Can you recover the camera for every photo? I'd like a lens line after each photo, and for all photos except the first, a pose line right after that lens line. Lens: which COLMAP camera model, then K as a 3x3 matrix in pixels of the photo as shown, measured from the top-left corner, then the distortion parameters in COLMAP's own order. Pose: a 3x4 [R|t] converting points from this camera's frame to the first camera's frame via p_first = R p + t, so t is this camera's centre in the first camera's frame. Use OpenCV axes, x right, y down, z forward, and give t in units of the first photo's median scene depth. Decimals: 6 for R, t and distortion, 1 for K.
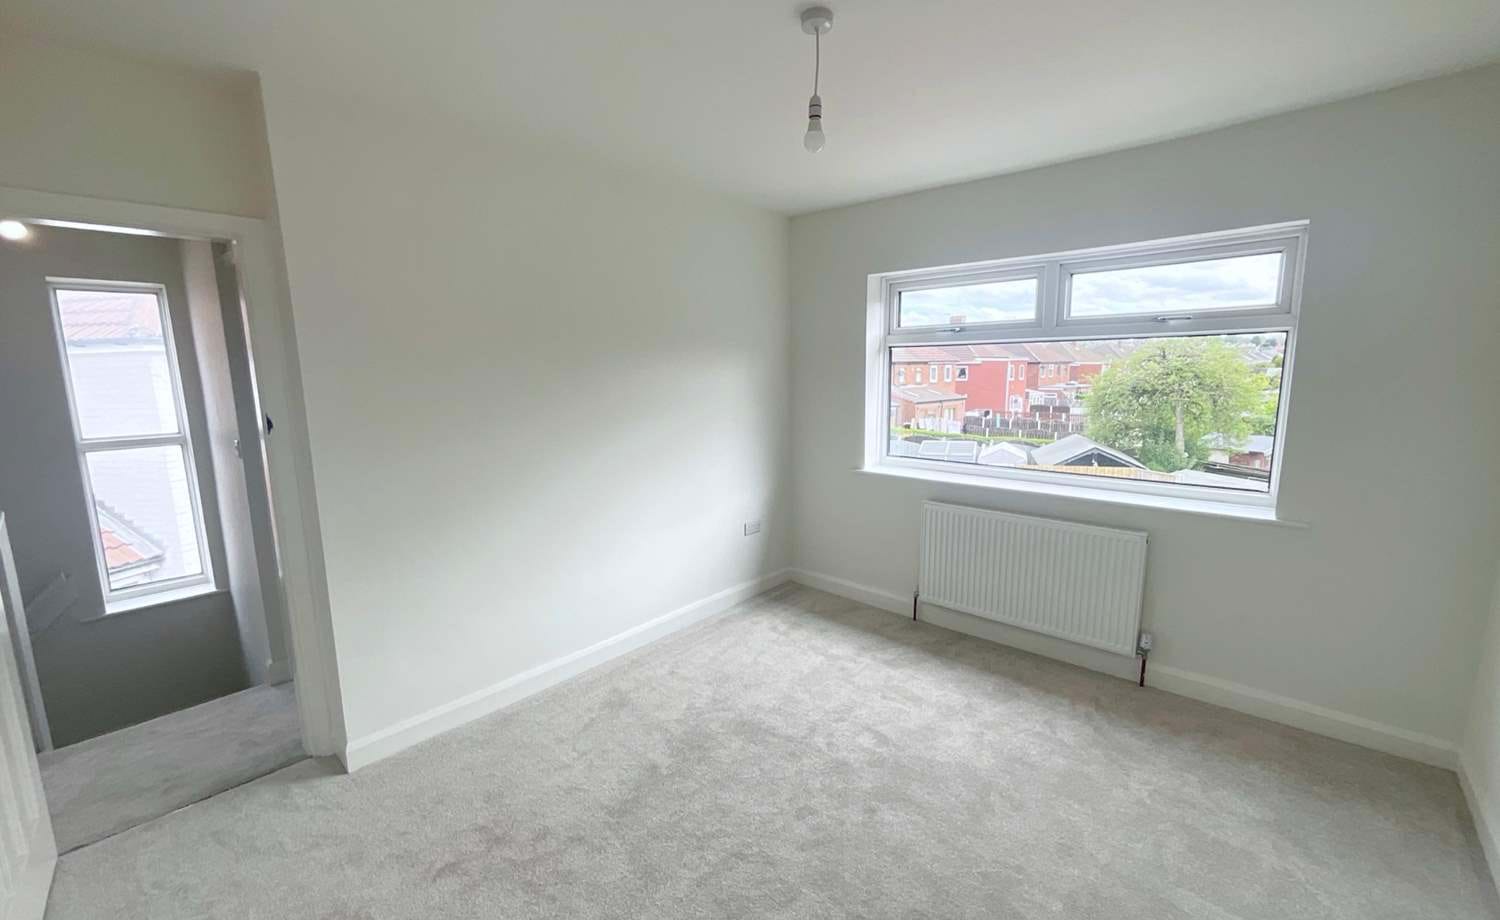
lens RADIAL K [[612.3, 0, 750.0], [0, 612.3, 460.0], [0, 0, 1]] dist [-0.000566, 0.000368]
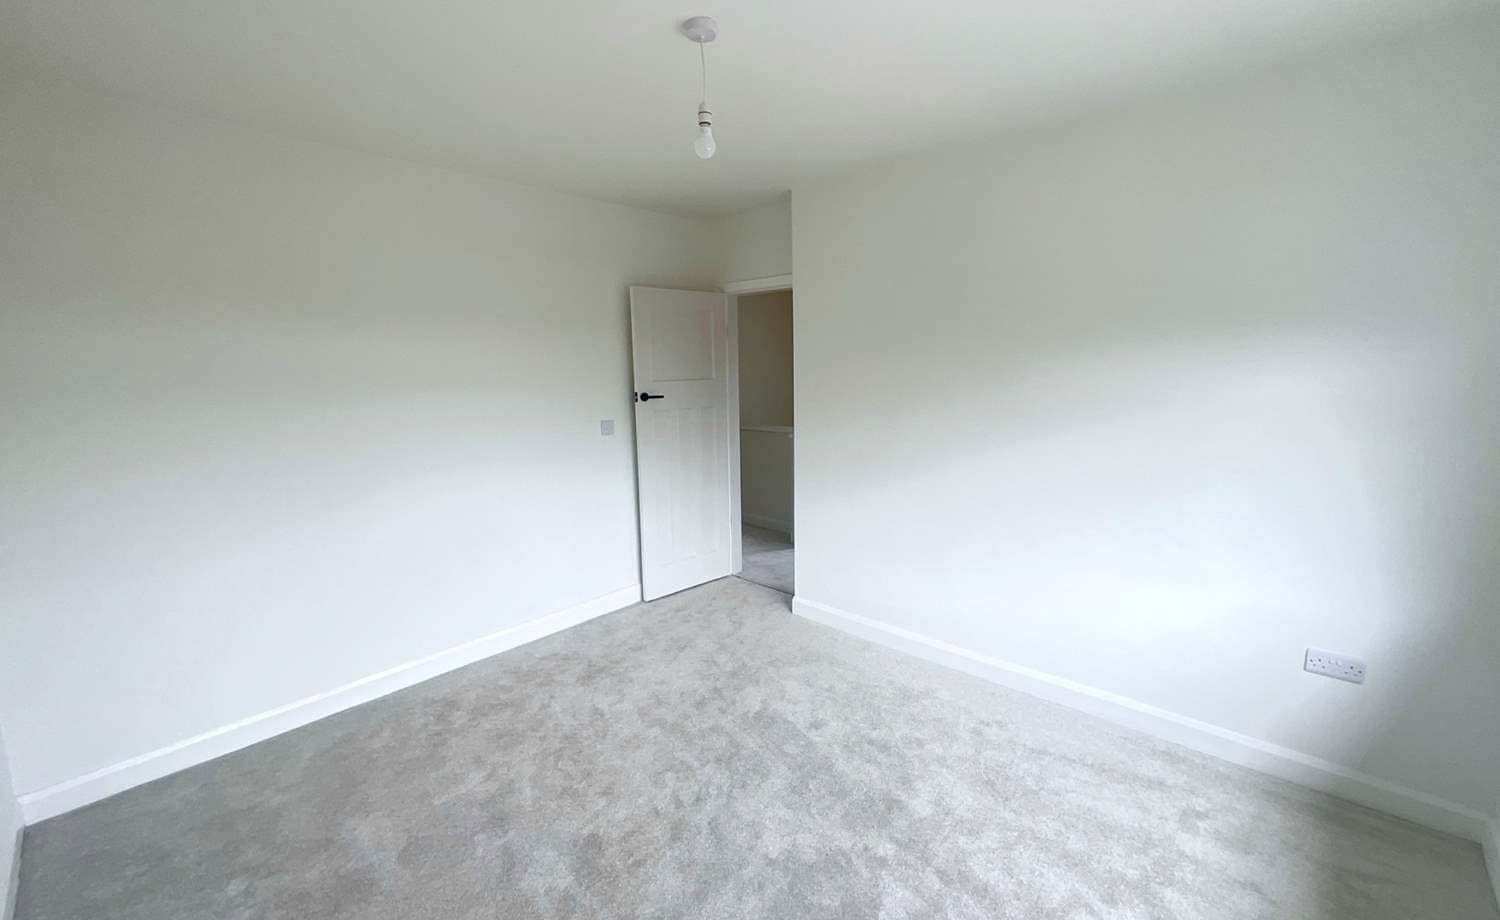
lens RADIAL K [[612.3, 0, 750.0], [0, 612.3, 460.0], [0, 0, 1]] dist [-0.000566, 0.000368]
pose [[0.018115, 0.186045, -0.982374, 0.677766], [-0.150723, 0.971815, 0.181266, -0.118834], [0.988410, 0.144782, 0.045645, 0.624824]]
